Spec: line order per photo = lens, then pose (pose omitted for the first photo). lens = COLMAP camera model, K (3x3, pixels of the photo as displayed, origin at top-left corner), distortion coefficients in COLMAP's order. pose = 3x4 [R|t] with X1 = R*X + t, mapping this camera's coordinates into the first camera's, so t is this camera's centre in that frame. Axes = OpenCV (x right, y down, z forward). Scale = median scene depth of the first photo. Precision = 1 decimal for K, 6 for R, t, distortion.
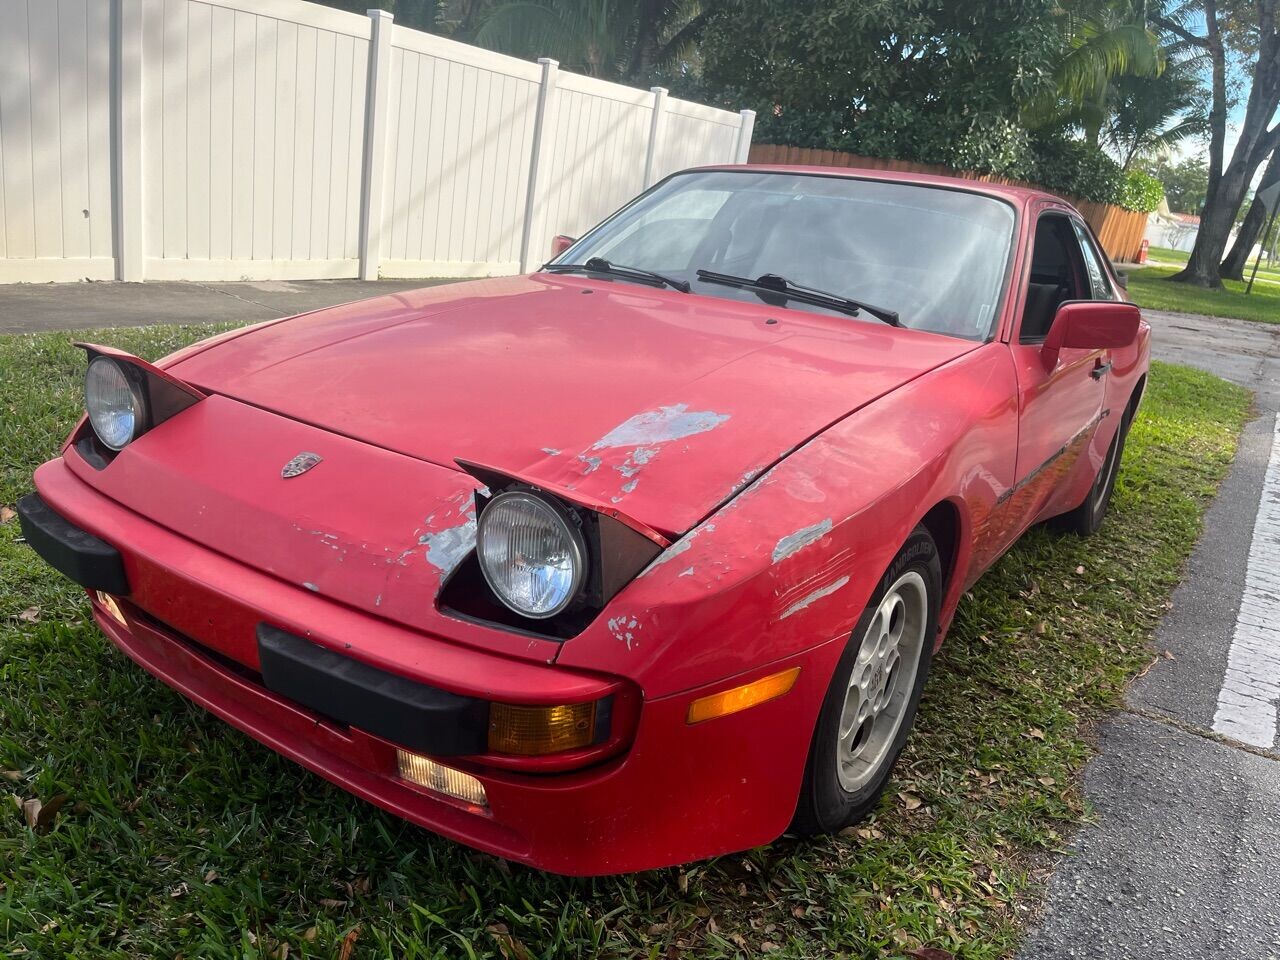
lens RADIAL K [[936.3, 0, 623.5], [0, 936.3, 515.7], [0, 0, 1]] dist [0.080171, -0.118540]
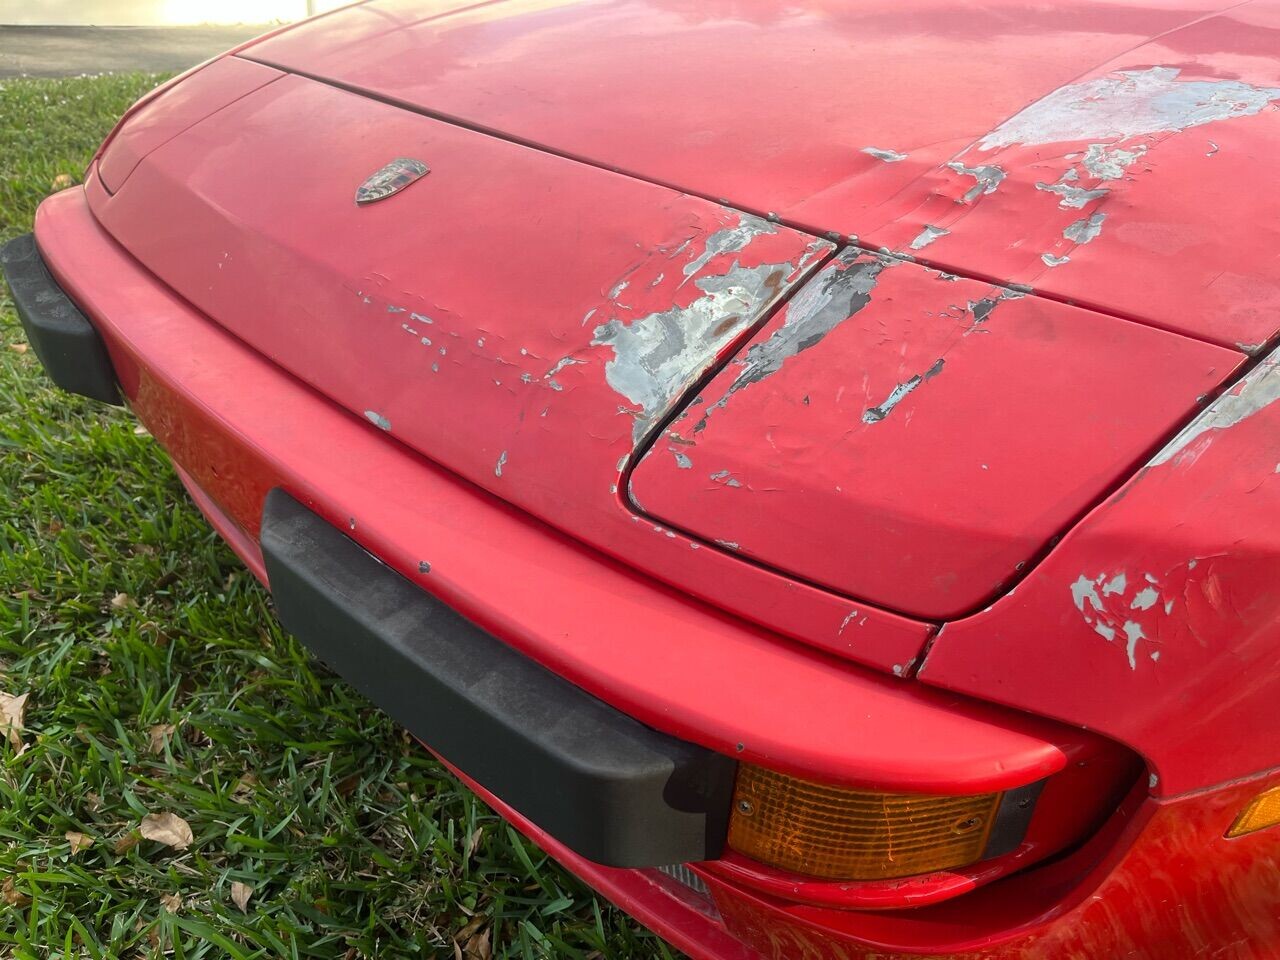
lens RADIAL K [[933.4, 0, 637.3], [0, 933.4, 518.6], [0, 0, 1]] dist [0.069984, -0.095690]
pose [[0.978818, 0.087023, -0.185316, -0.098726], [-0.047213, 0.976715, 0.209282, 0.015883], [0.199213, -0.196100, 0.960135, 0.520766]]
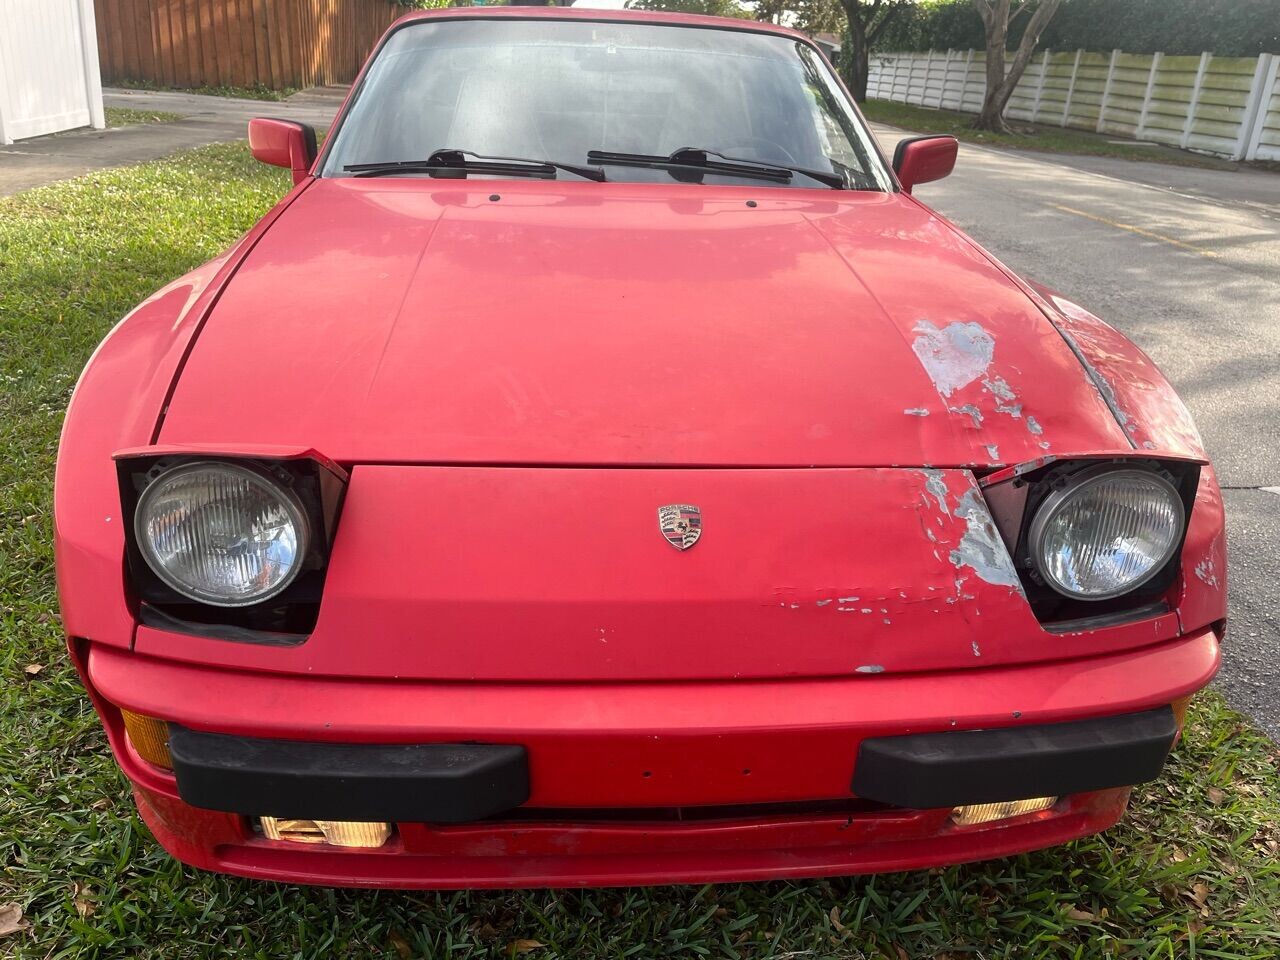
lens RADIAL K [[936.3, 0, 623.5], [0, 936.3, 515.7], [0, 0, 1]] dist [0.080171, -0.118540]
pose [[0.775303, -0.331241, 0.537758, -0.818509], [0.235297, 0.941627, 0.240776, -0.262728], [-0.586123, -0.060141, 0.807987, 0.477455]]
